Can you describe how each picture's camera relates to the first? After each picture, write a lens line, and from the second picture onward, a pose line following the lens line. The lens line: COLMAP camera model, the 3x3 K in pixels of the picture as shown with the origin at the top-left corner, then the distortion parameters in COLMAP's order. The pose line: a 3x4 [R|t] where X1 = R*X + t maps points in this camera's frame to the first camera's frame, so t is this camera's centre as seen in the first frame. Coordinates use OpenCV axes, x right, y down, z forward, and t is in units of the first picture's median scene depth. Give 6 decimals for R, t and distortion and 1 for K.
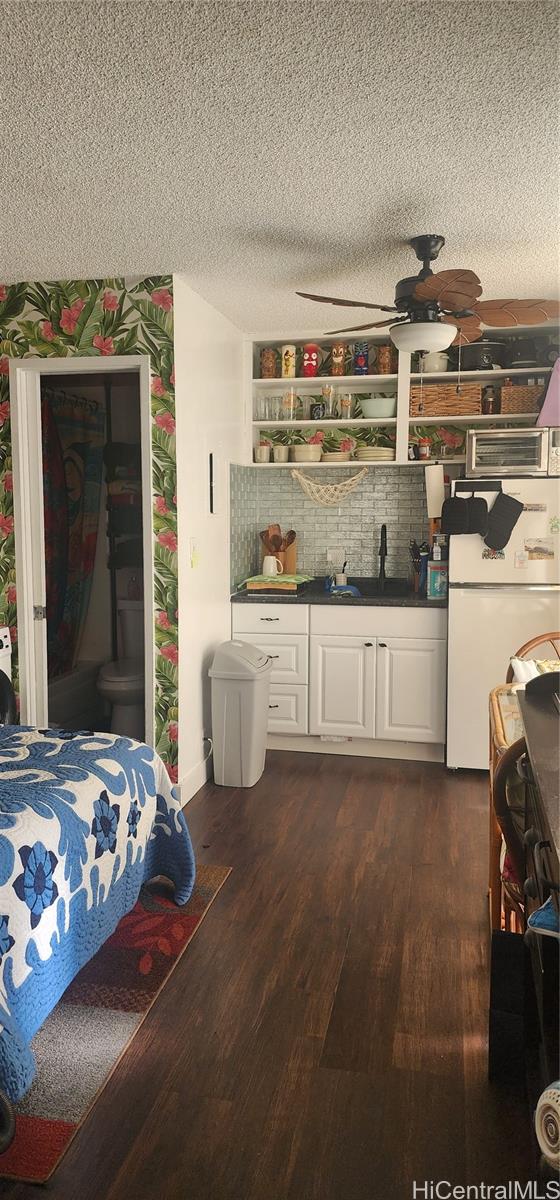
lens RADIAL K [[782.3, 0, 280.0], [0, 782.3, 600.0], [0, 0, 1]] dist [0.044945, -0.003424]
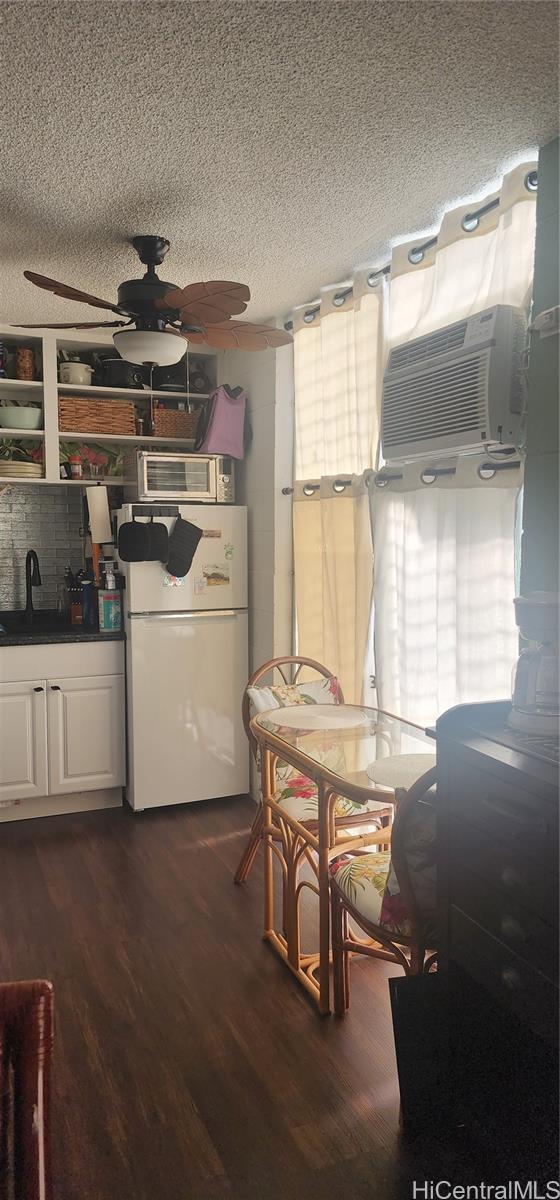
lens RADIAL K [[786.7, 0, 285.4], [0, 786.7, 607.6], [0, 0, 1]] dist [0.061611, -0.001886]
pose [[0.809054, -0.050328, 0.585575, -0.173143], [0.060035, 0.998192, 0.002844, -0.018841], [-0.584660, 0.032854, 0.810613, 0.123132]]
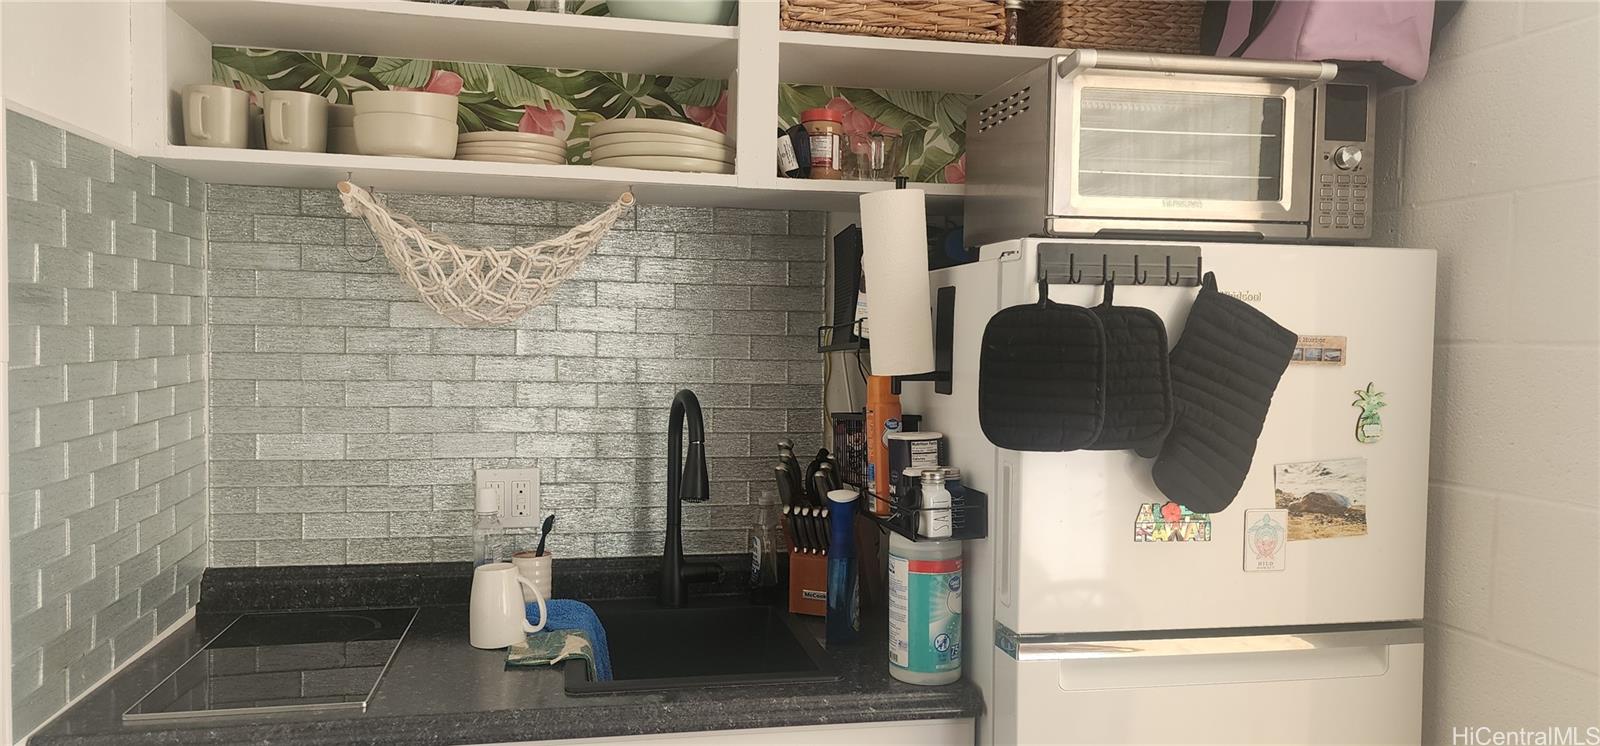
lens RADIAL K [[1049.0, 0, 788.3], [0, 1049.0, 401.4], [0, 0, 1]] dist [0.061611, -0.001886]
pose [[0.916898, -0.003756, 0.399103, 0.010703], [0.022926, 0.998800, -0.043270, -0.079972], [-0.398462, 0.048824, 0.915884, 0.668884]]
